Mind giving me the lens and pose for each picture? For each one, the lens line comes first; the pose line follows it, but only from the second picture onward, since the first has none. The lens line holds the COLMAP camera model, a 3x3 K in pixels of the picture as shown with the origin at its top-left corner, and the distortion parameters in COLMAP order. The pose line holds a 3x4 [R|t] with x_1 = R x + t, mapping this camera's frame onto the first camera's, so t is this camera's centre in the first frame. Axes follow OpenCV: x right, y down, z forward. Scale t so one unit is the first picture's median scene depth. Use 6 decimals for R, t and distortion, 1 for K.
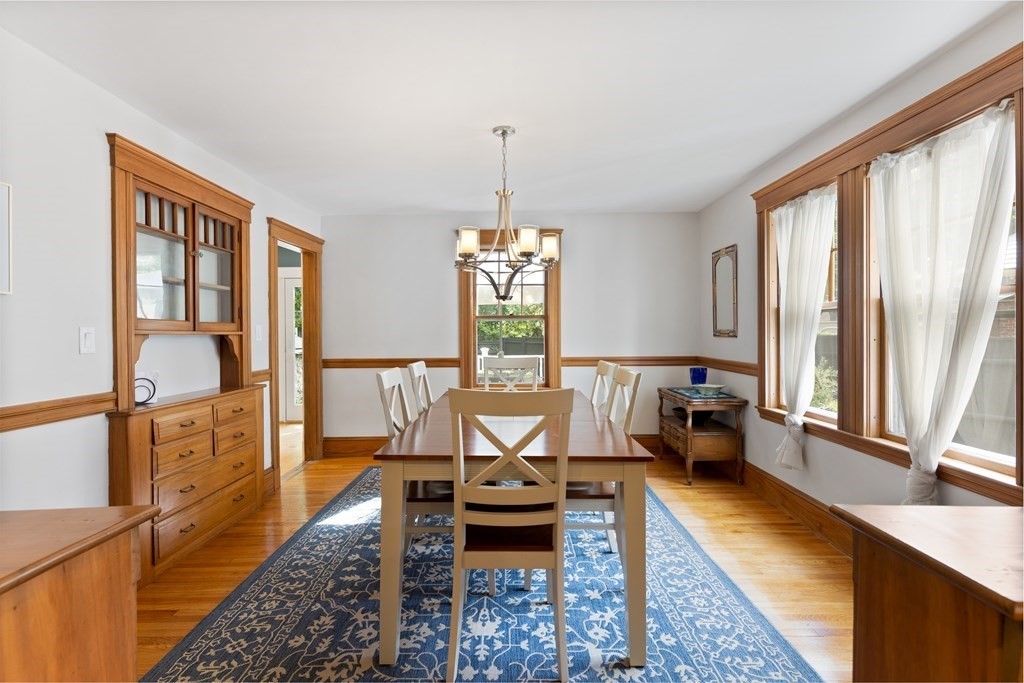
lens RADIAL K [[501.1, 0, 508.5], [0, 501.1, 334.9], [0, 0, 1]] dist [0.004831, -0.004606]
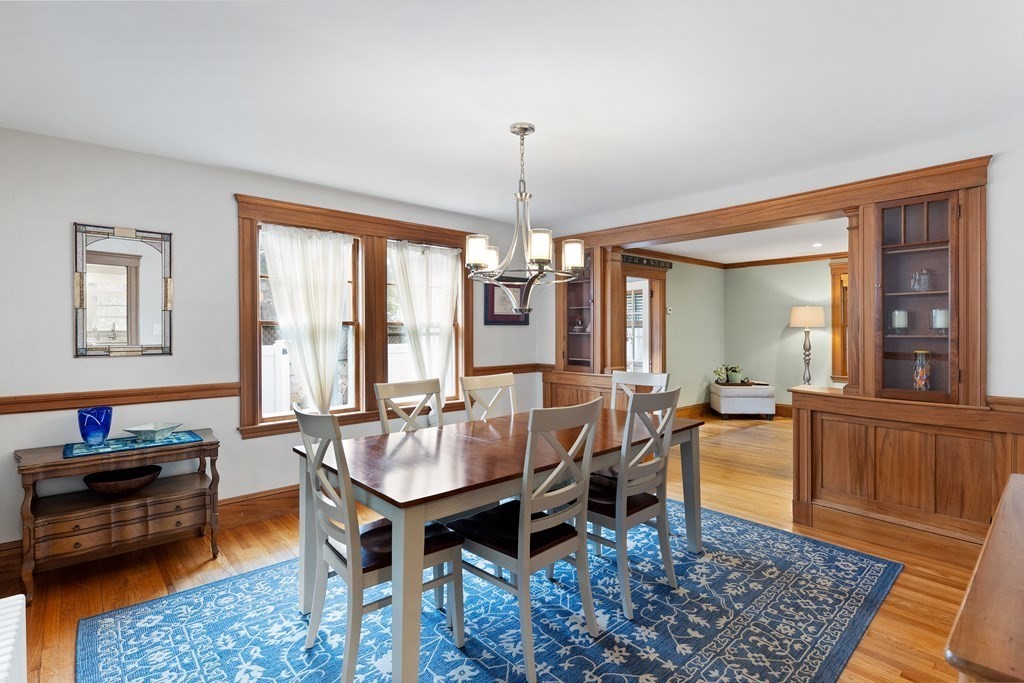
lens RADIAL K [[501.1, 0, 510.6], [0, 501.1, 332.3], [0, 0, 1]] dist [0.004831, -0.004606]
pose [[-0.678704, 0.003473, 0.734404, -0.688946], [0.010898, 0.999926, 0.005343, -0.043173], [-0.734331, 0.011630, -0.678692, 1.700619]]
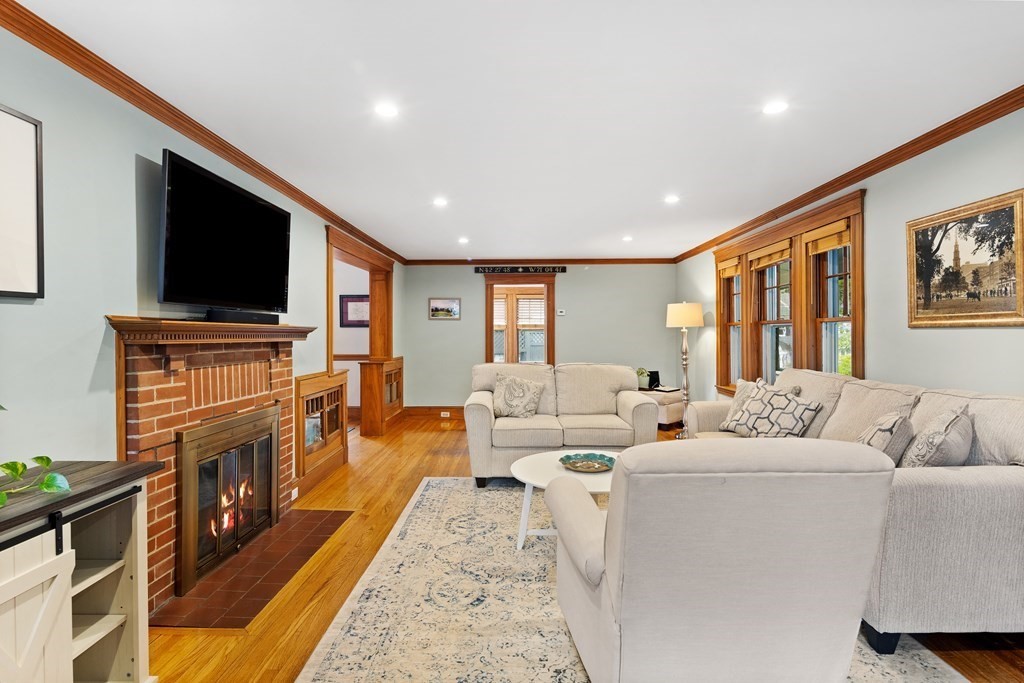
lens RADIAL K [[501.1, 0, 518.8], [0, 501.1, 336.4], [0, 0, 1]] dist [0.004831, -0.004606]
pose [[-0.018697, 0.002570, 0.999822, -2.056599], [0.007011, 0.999972, -0.002439, 0.002197], [-0.999801, 0.006964, -0.018715, -0.366405]]
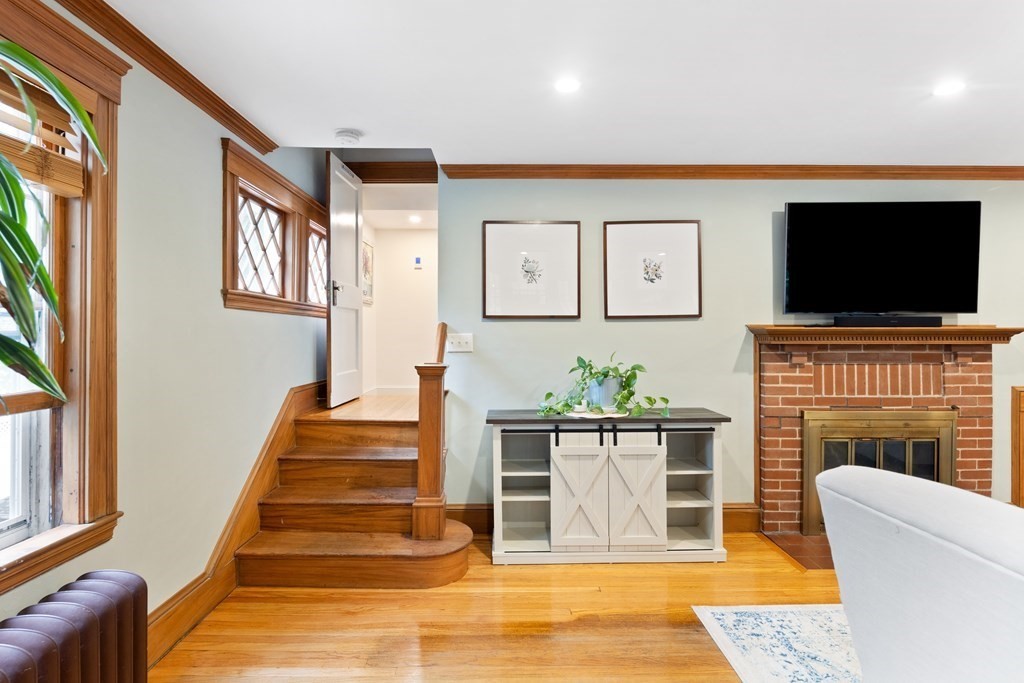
lens RADIAL K [[501.1, 0, 502.7], [0, 501.1, 337.5], [0, 0, 1]] dist [0.004831, -0.004606]
pose [[0.999641, 0.004298, 0.026451, -1.895446], [-0.004308, 0.999991, 0.000328, -0.003684], [-0.026449, -0.000442, 0.999650, -0.926508]]
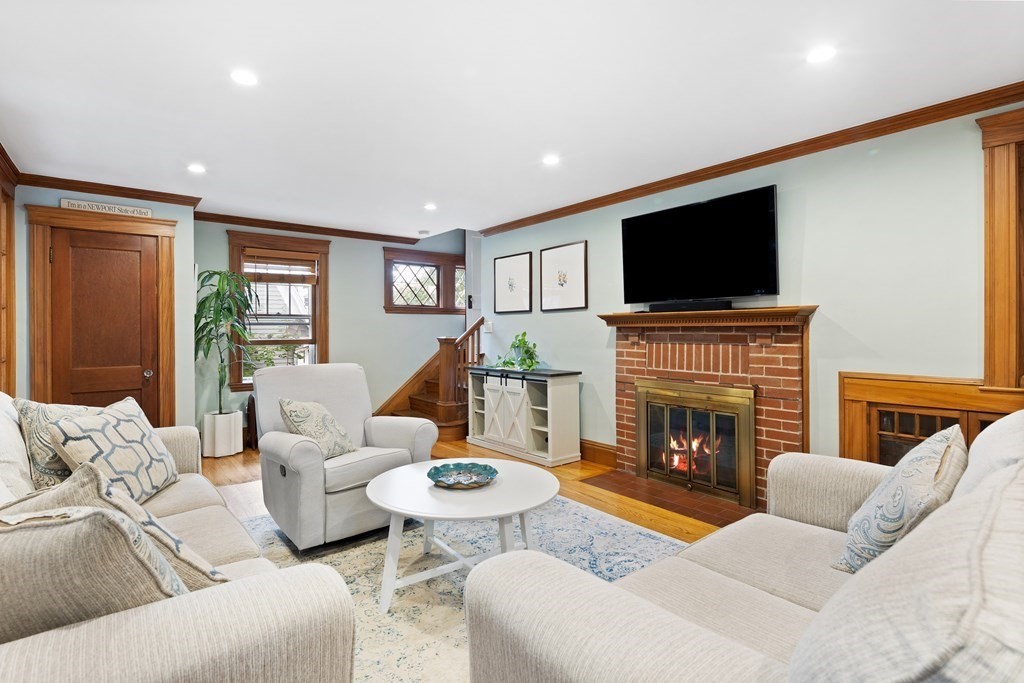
lens RADIAL K [[501.1, 0, 514.3], [0, 501.1, 330.1], [0, 0, 1]] dist [0.004831, -0.004606]
pose [[0.640103, 0.002942, -0.768284, -0.273089], [-0.002522, 0.999995, 0.001728, 0.016805], [0.768285, 0.000831, 0.640107, -1.014589]]
